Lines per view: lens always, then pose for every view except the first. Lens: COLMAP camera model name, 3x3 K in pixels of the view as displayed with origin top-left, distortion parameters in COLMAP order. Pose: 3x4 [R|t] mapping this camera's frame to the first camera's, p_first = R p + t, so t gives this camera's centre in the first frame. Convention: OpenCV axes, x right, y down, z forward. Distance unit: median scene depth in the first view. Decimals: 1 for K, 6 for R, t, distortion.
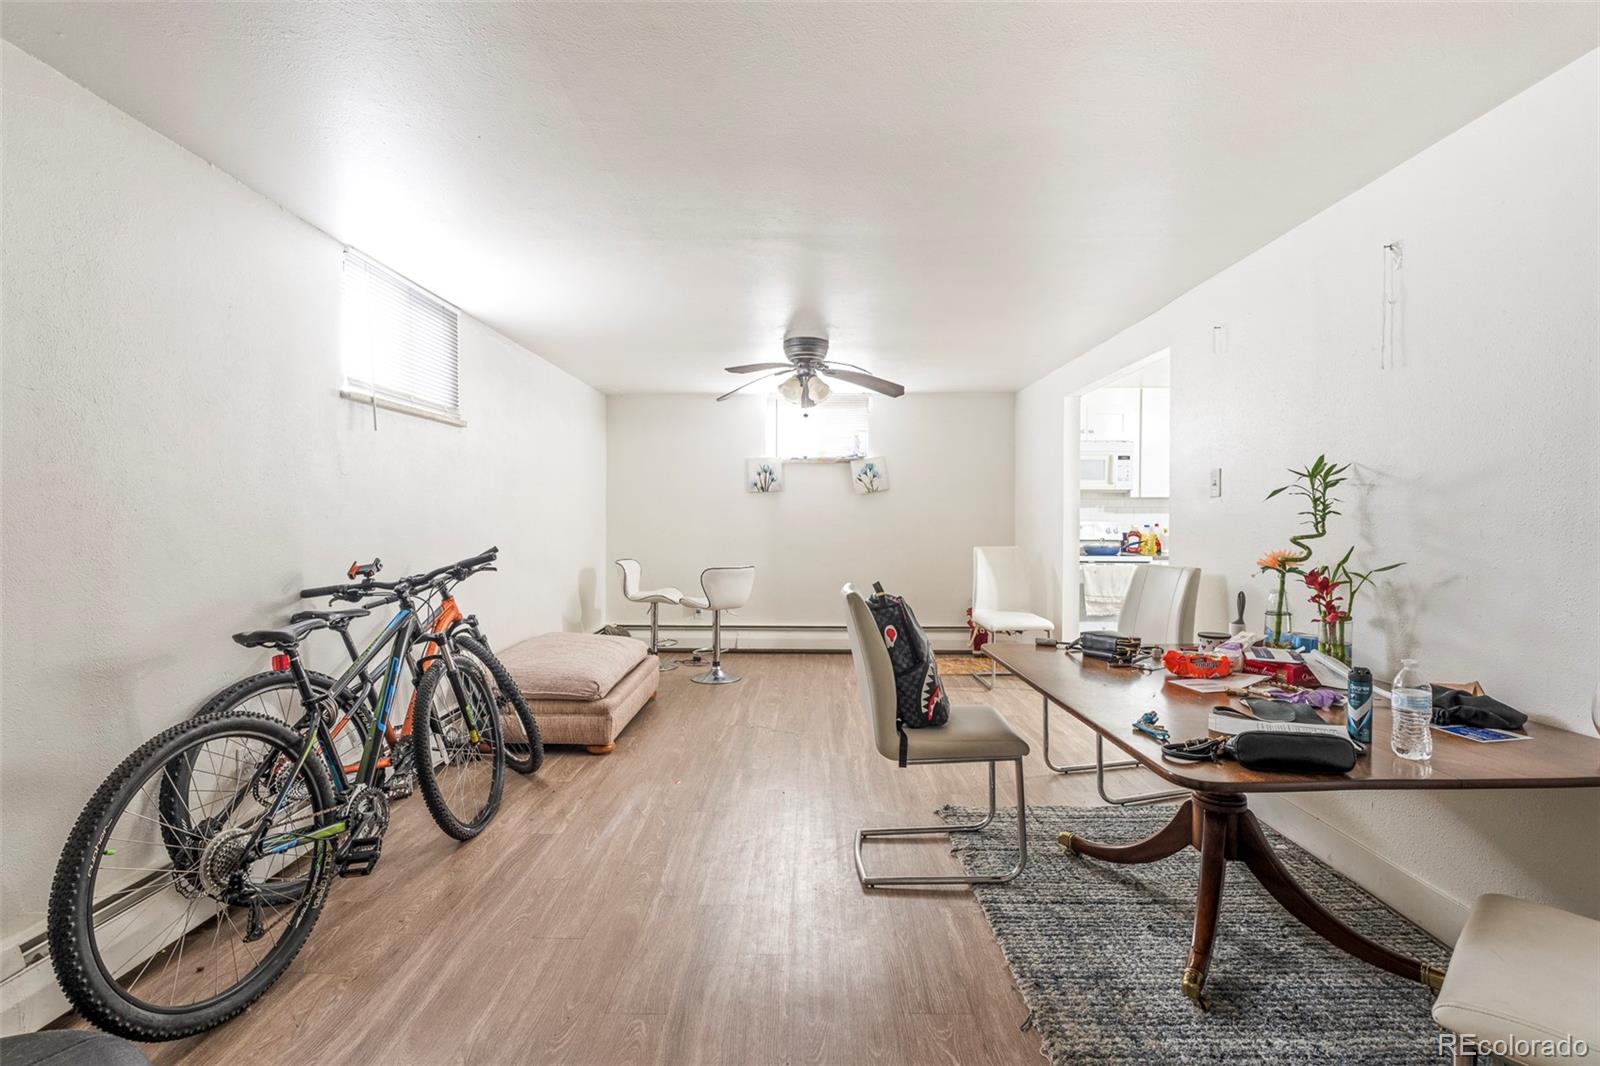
lens RADIAL K [[726.4, 0, 800.2], [0, 726.4, 528.6], [0, 0, 1]] dist [0.000008, 0.000003]
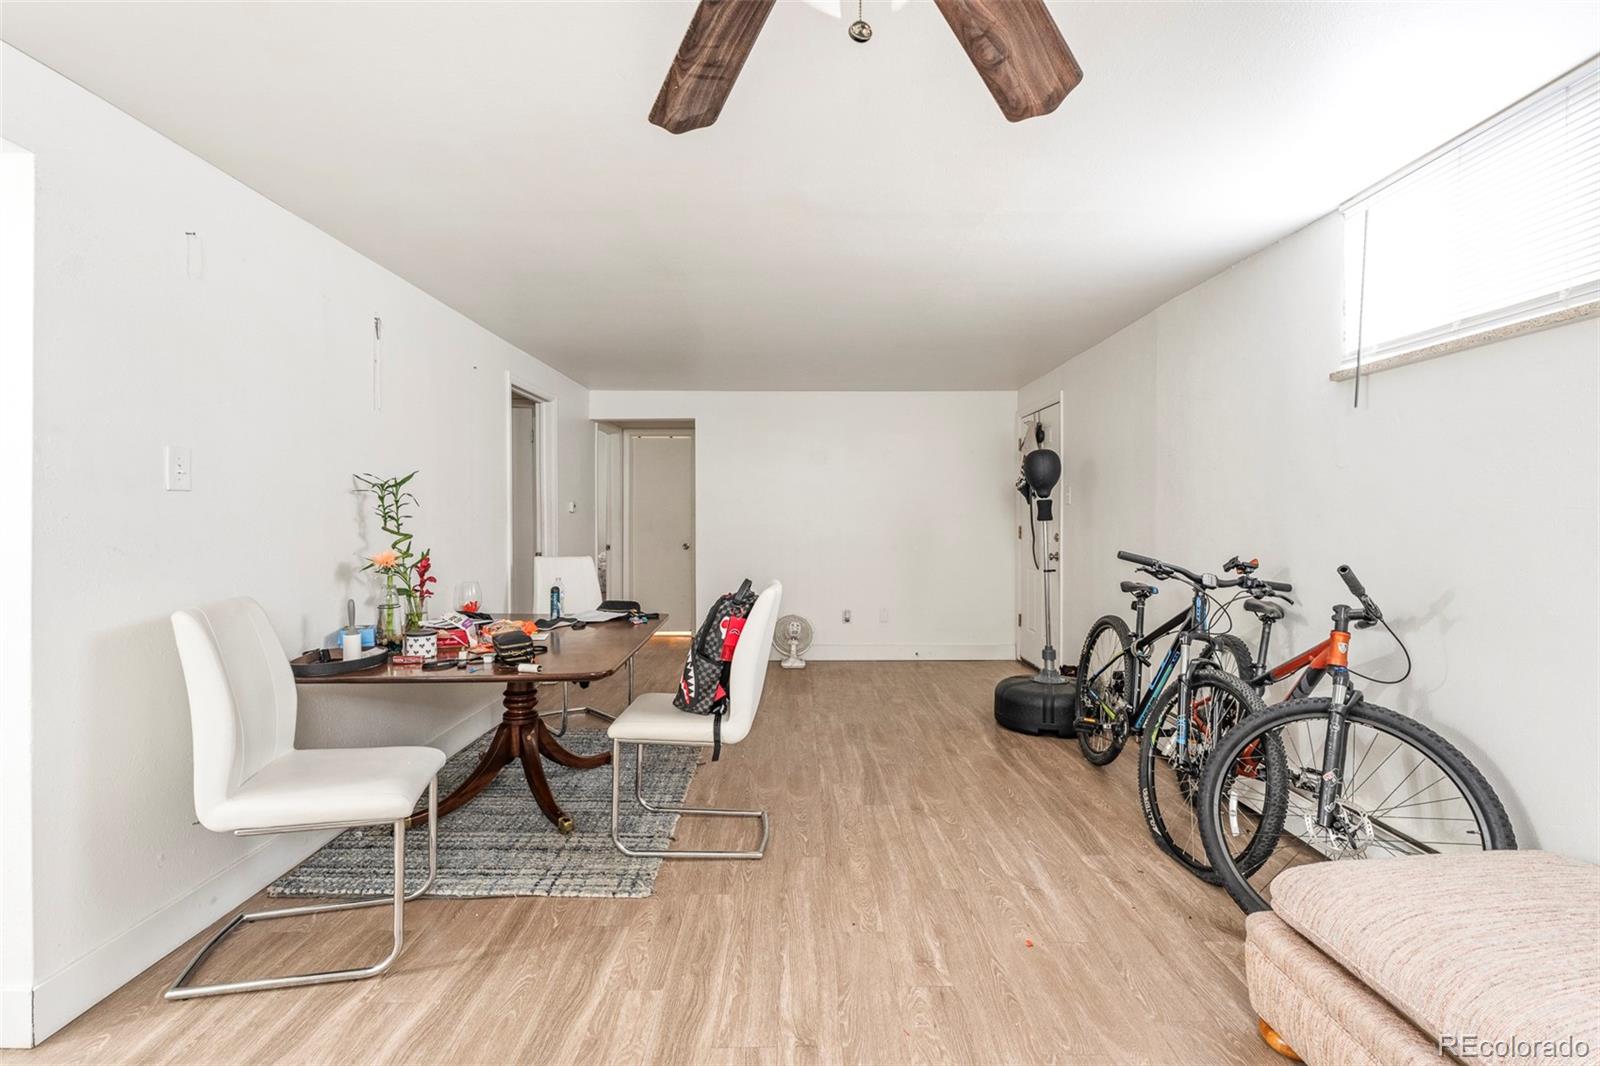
lens RADIAL K [[726.4, 0, 798.7], [0, 726.4, 527.3], [0, 0, 1]] dist [0.000008, 0.000003]
pose [[-0.999895, 0.006293, -0.013051, 0.044640], [0.005967, 0.999672, 0.024902, -0.028449], [0.013204, 0.024821, -0.999605, 2.178431]]
